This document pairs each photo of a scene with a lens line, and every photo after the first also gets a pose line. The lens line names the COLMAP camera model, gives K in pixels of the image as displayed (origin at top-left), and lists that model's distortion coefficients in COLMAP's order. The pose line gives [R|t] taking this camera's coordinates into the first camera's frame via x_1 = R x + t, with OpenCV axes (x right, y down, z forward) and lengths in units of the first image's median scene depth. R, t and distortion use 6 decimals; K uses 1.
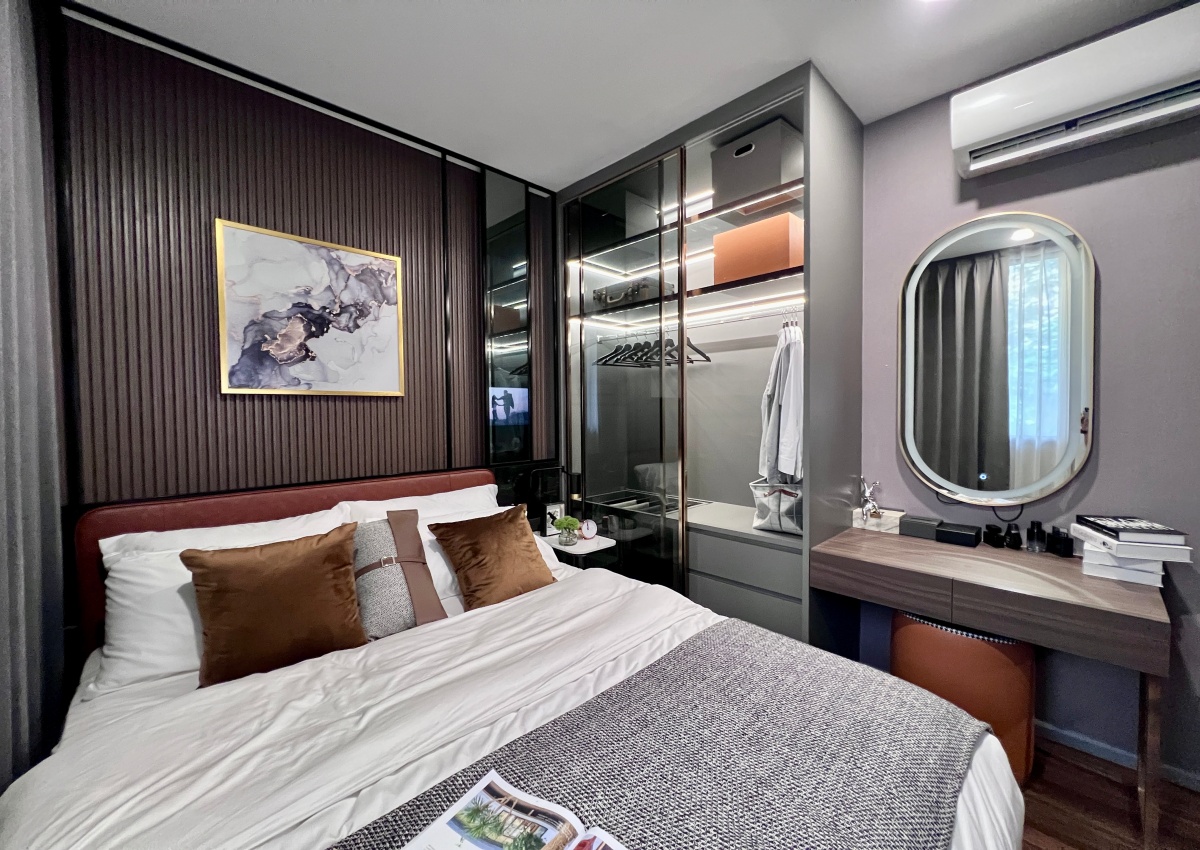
lens RADIAL K [[477.7, 0, 602.2], [0, 477.7, 423.1], [0, 0, 1]] dist [-0.005361, 0.000811]
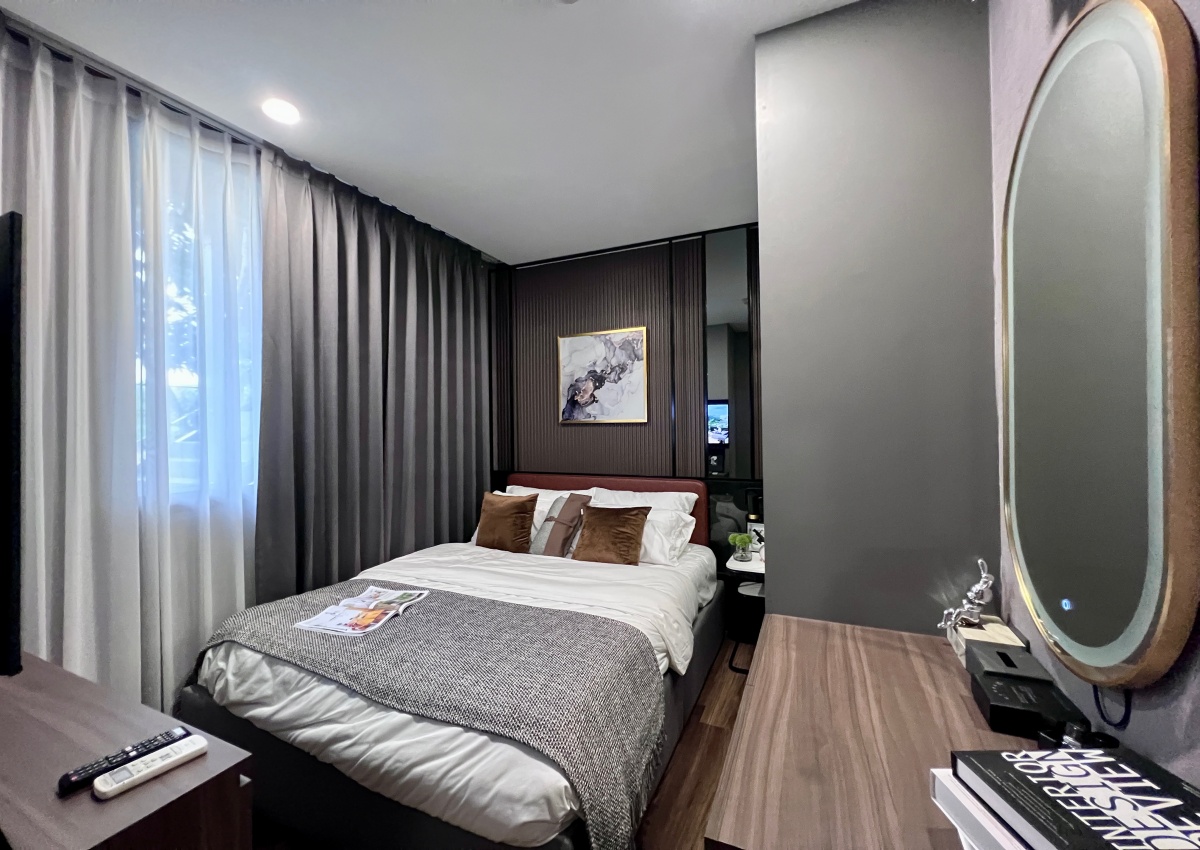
lens RADIAL K [[477.7, 0, 602.2], [0, 477.7, 425.1], [0, 0, 1]] dist [-0.005361, 0.000811]
pose [[0.370138, 0.006864, -0.928951, 1.005661], [-0.012500, 0.999919, 0.002408, -0.056694], [0.928892, 0.010721, 0.370194, 0.391159]]
